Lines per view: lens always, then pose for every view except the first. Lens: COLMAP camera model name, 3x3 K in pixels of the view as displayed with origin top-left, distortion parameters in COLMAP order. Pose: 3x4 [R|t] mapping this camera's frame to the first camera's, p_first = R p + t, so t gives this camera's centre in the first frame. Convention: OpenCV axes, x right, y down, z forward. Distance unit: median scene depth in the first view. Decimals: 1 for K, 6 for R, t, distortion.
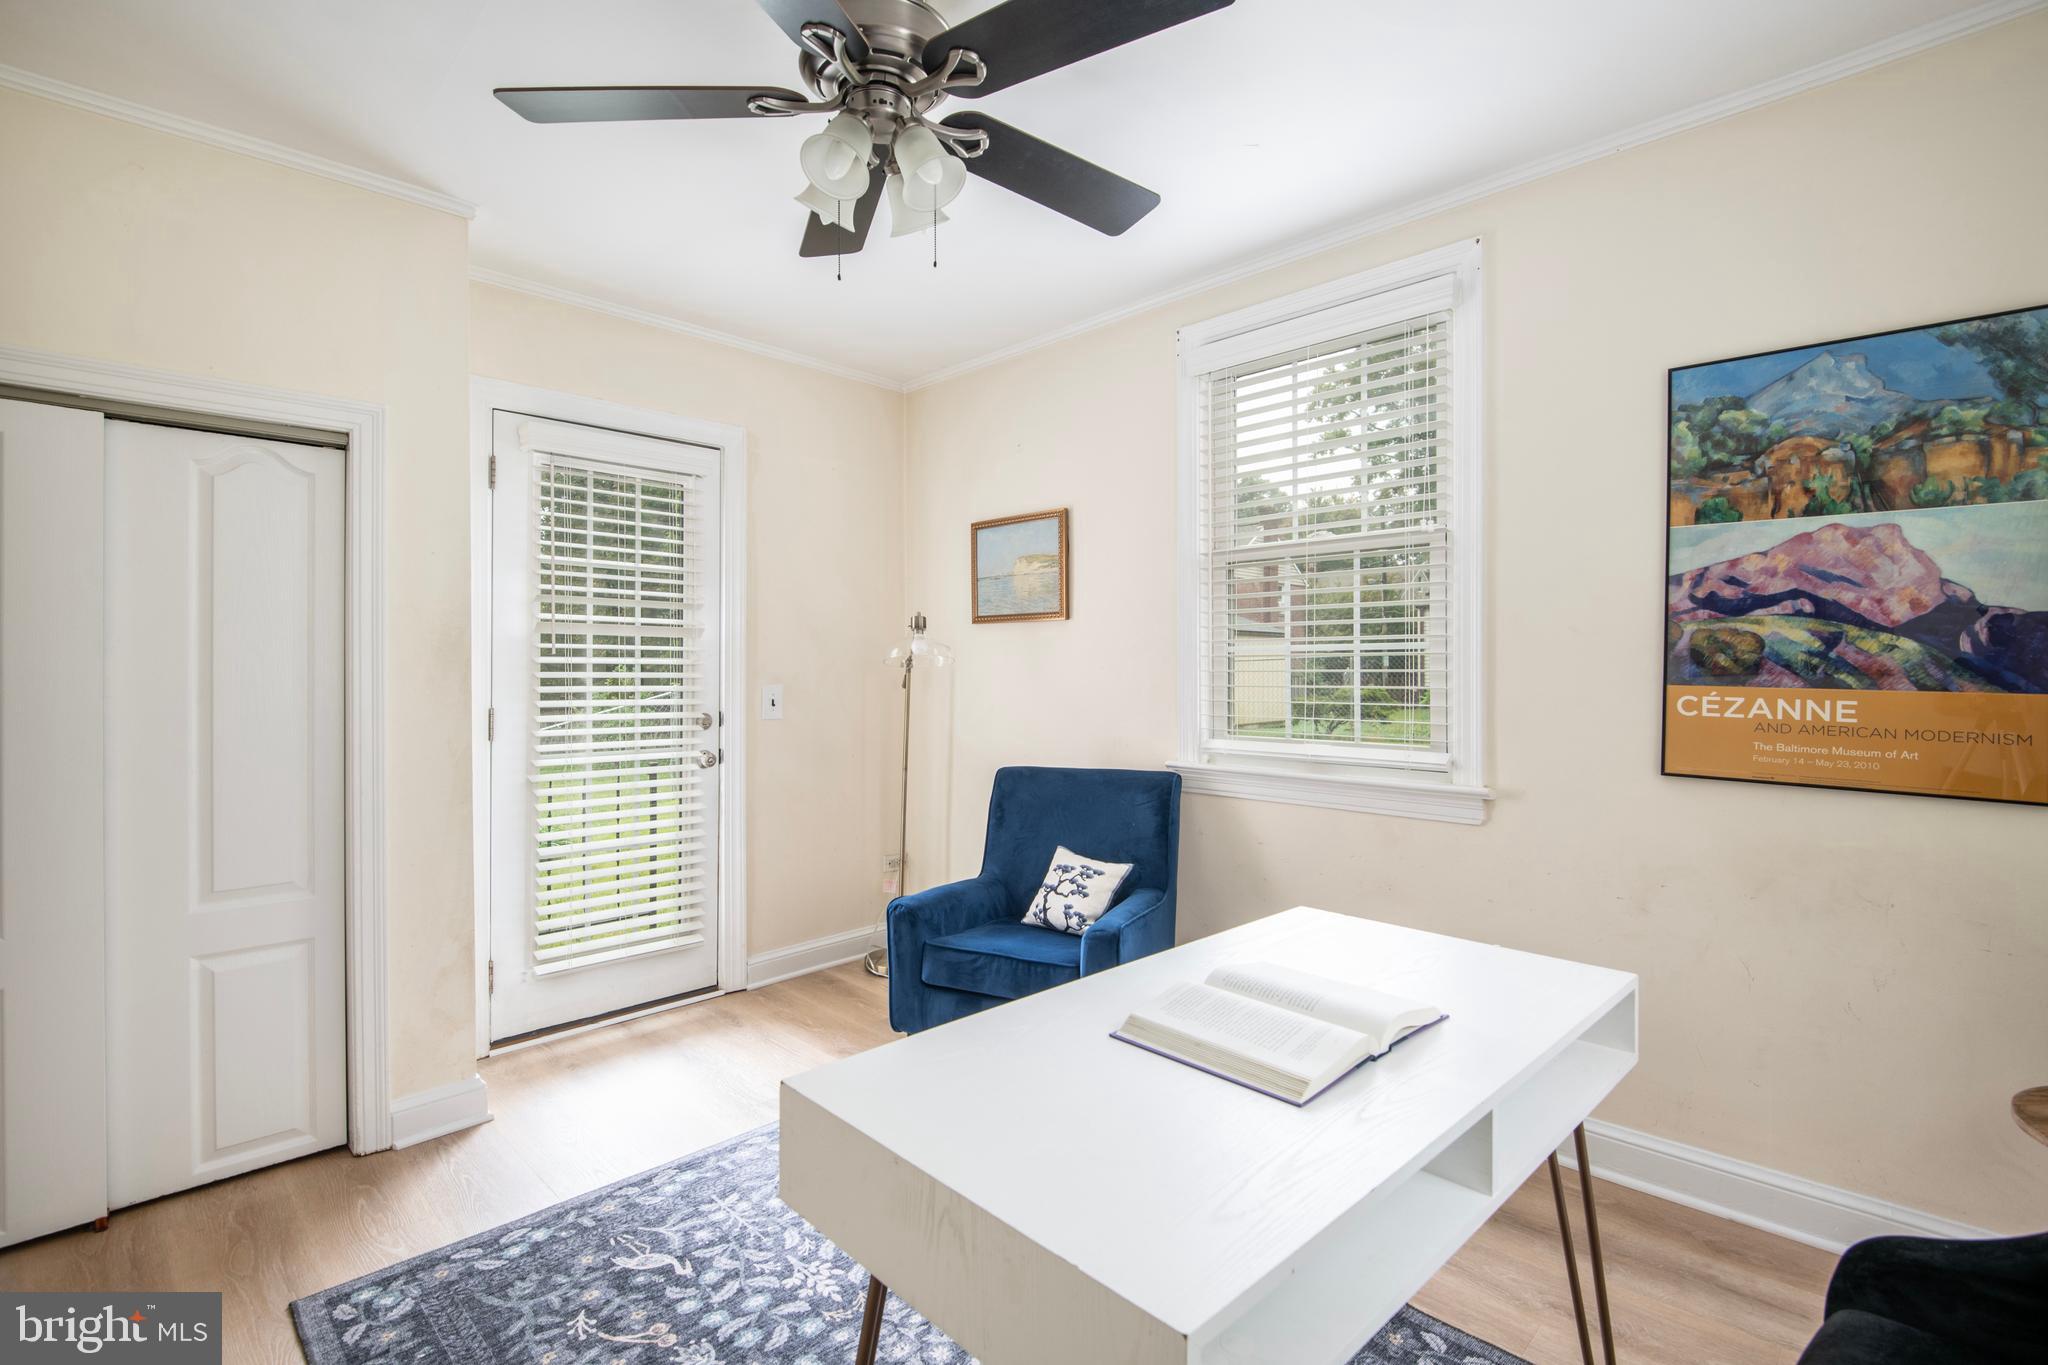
lens RADIAL K [[950.8, 0, 1020.5], [0, 950.8, 658.0], [0, 0, 1]] dist [0.027821, -0.022350]
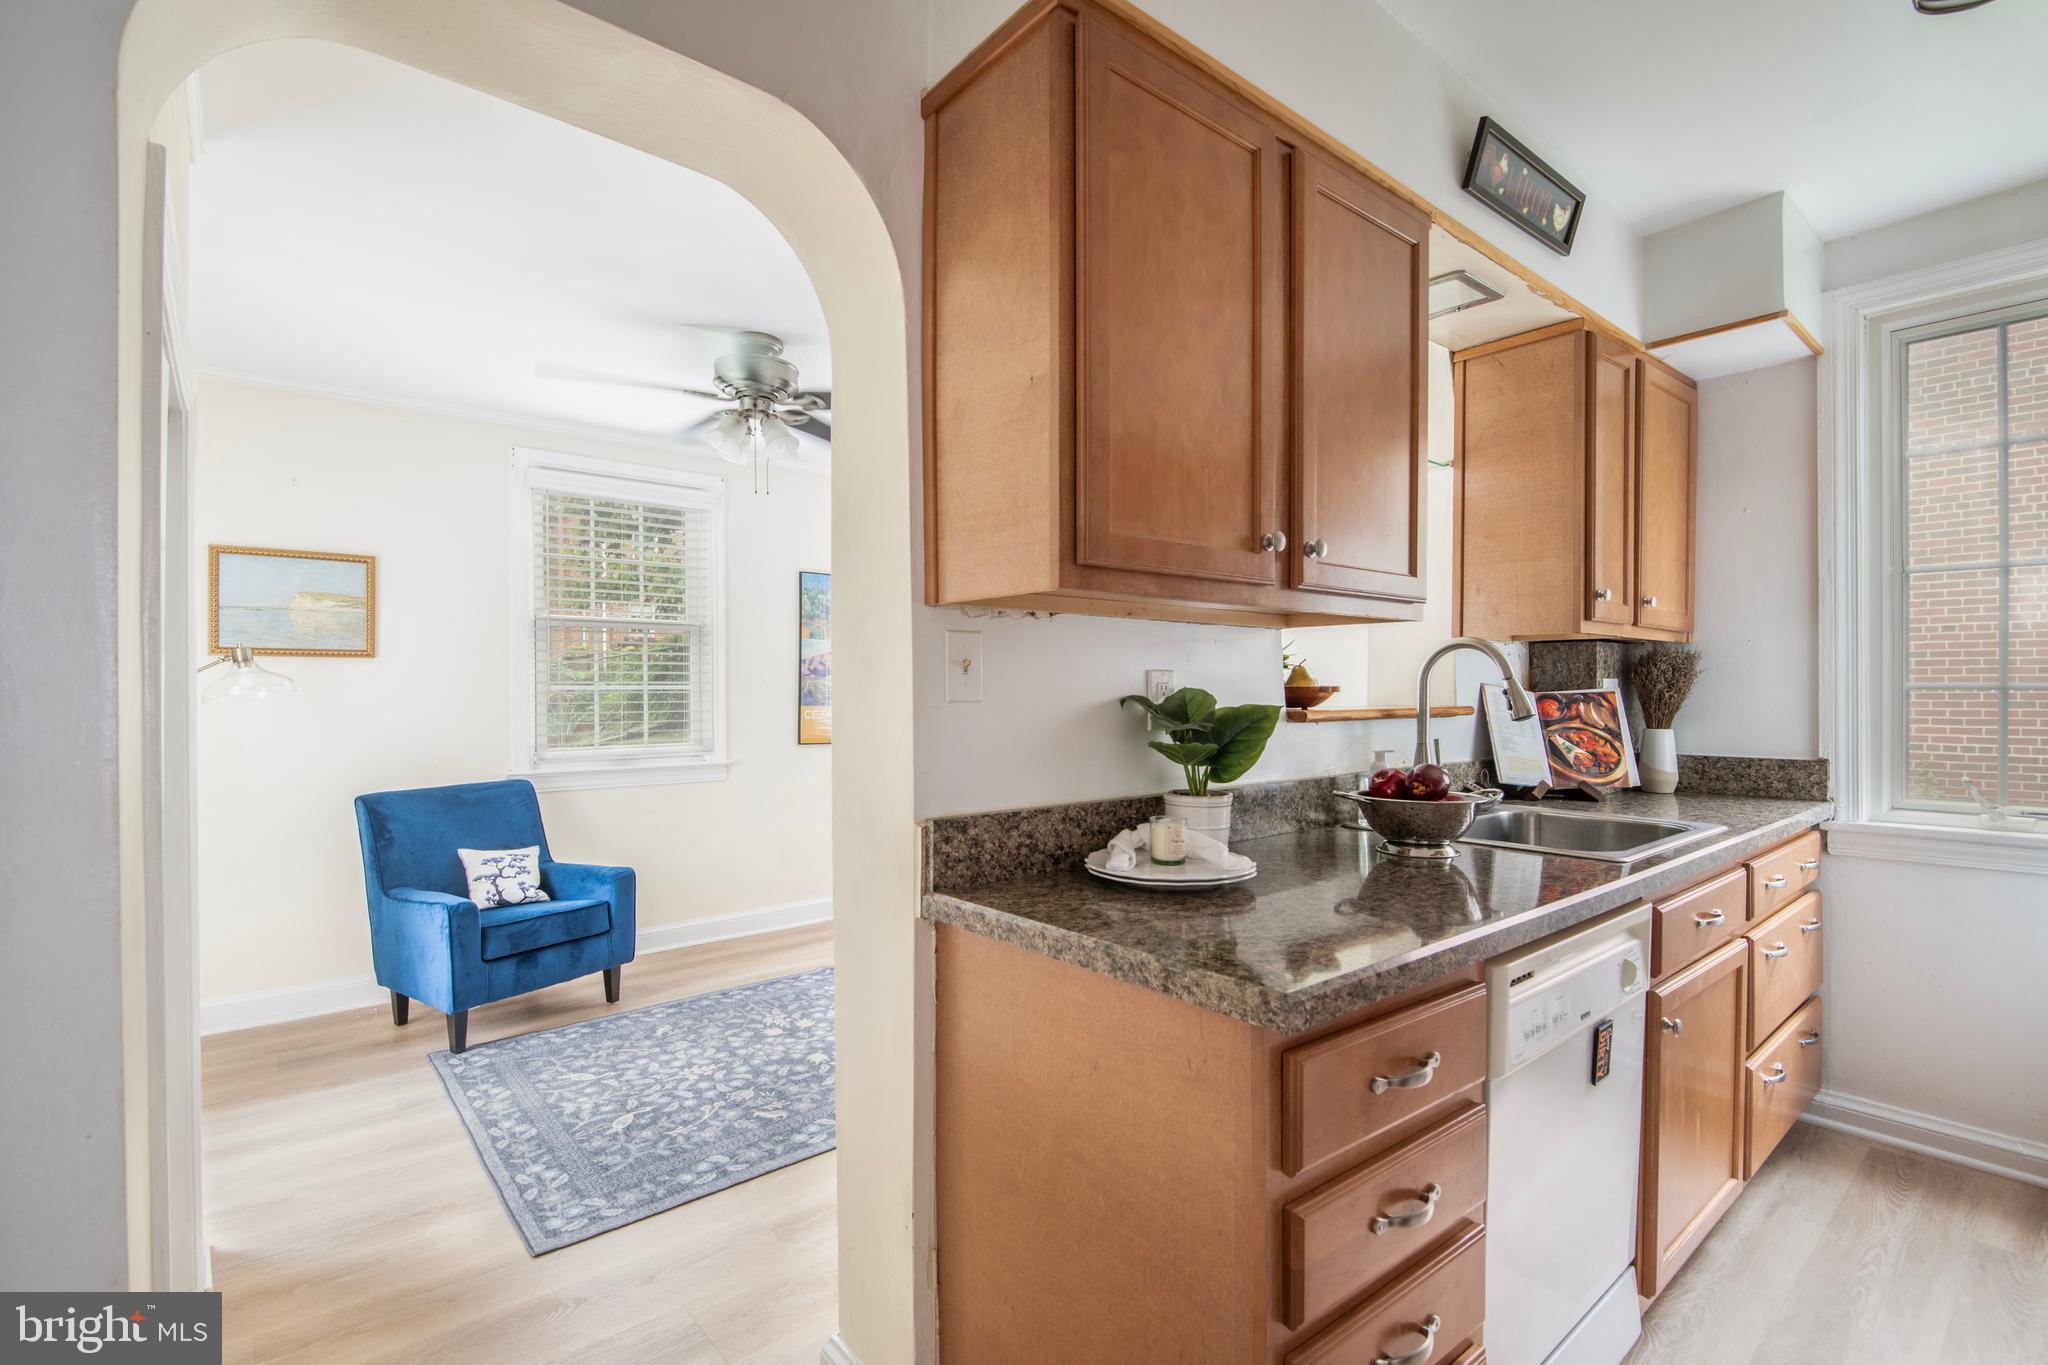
lens RADIAL K [[922.1, 0, 1030.9], [0, 922.1, 686.1], [0, 0, 1]] dist [0.021008, -0.023813]
pose [[0.066440, 0.015946, 0.997663, -1.628378], [0.001473, 0.999870, -0.016079, 0.016679], [-0.997789, 0.002537, 0.066408, 0.302033]]
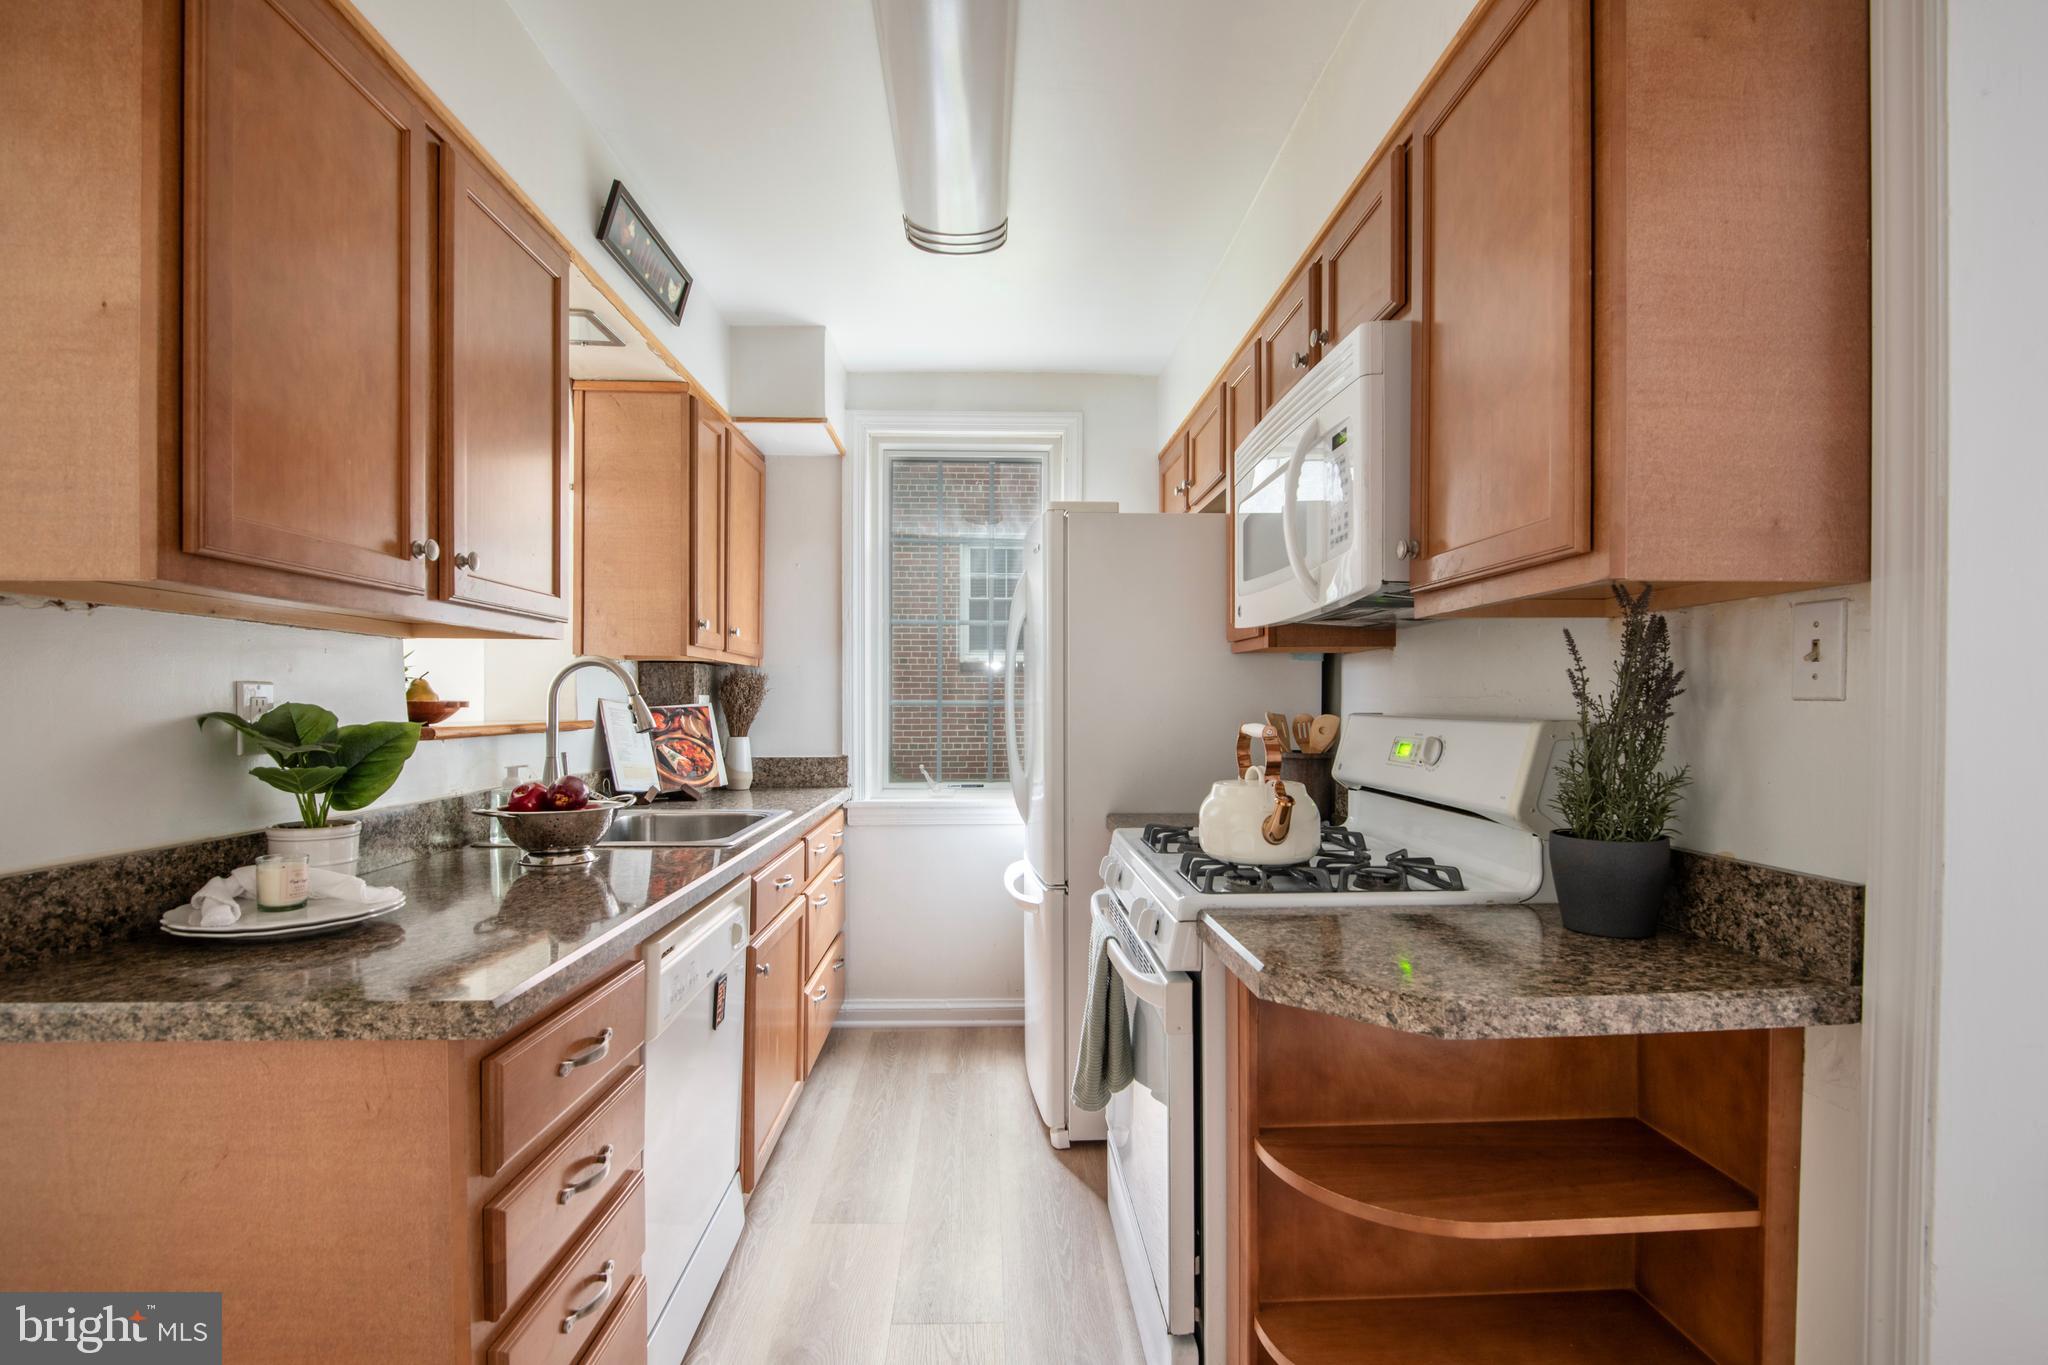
lens RADIAL K [[922.1, 0, 1030.9], [0, 922.1, 686.1], [0, 0, 1]] dist [0.021008, -0.023813]
pose [[-0.755981, 0.023412, 0.654175, -1.681304], [0.008980, 0.999637, -0.025399, 0.015032], [-0.654532, -0.013326, -0.755917, 0.380717]]
